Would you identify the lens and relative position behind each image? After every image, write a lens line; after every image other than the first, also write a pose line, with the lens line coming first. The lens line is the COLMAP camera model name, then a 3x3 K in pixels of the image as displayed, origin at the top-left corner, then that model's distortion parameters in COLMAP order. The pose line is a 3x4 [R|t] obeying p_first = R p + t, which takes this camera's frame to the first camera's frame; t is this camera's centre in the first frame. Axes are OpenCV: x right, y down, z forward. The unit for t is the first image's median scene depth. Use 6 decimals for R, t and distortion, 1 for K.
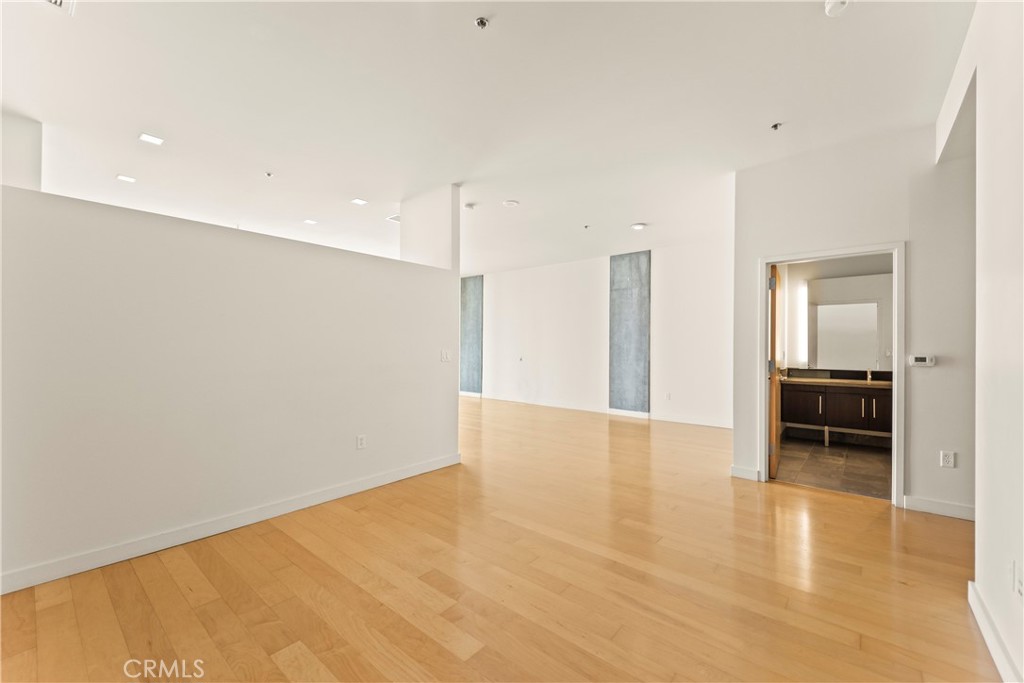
lens RADIAL K [[414.7, 0, 506.8], [0, 414.7, 343.0], [0, 0, 1]] dist [0.015714, -0.009454]
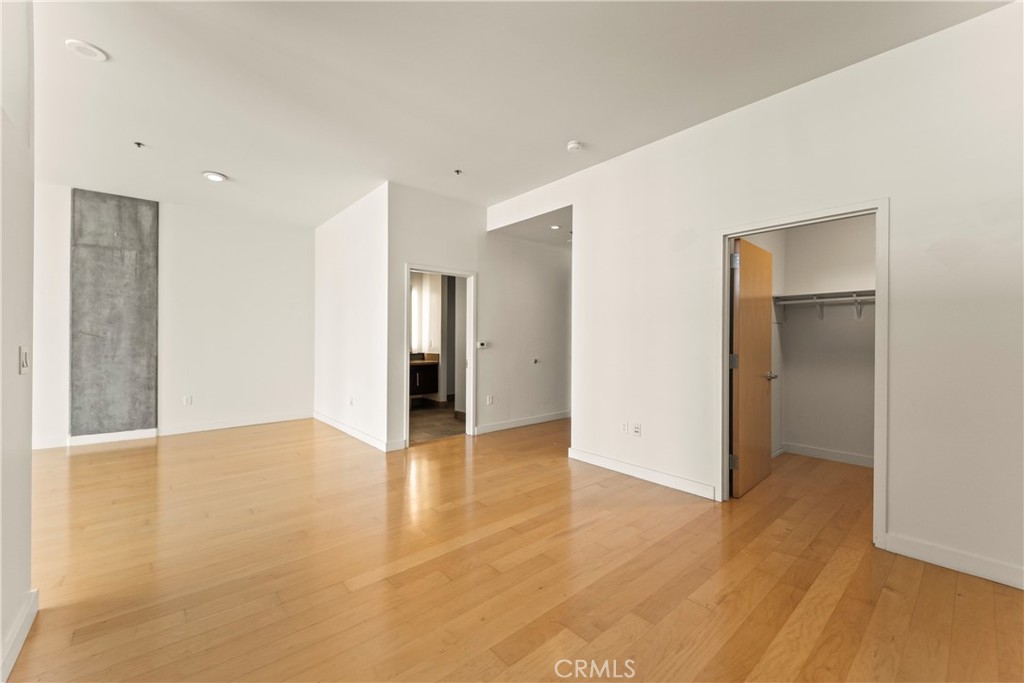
lens RADIAL K [[414.7, 0, 510.0], [0, 414.7, 337.9], [0, 0, 1]] dist [0.015714, -0.009454]
pose [[0.127797, -0.002107, 0.991798, -0.293117], [-0.010260, 0.999941, 0.003447, 0.002877], [-0.991747, -0.010616, 0.127768, 0.296279]]
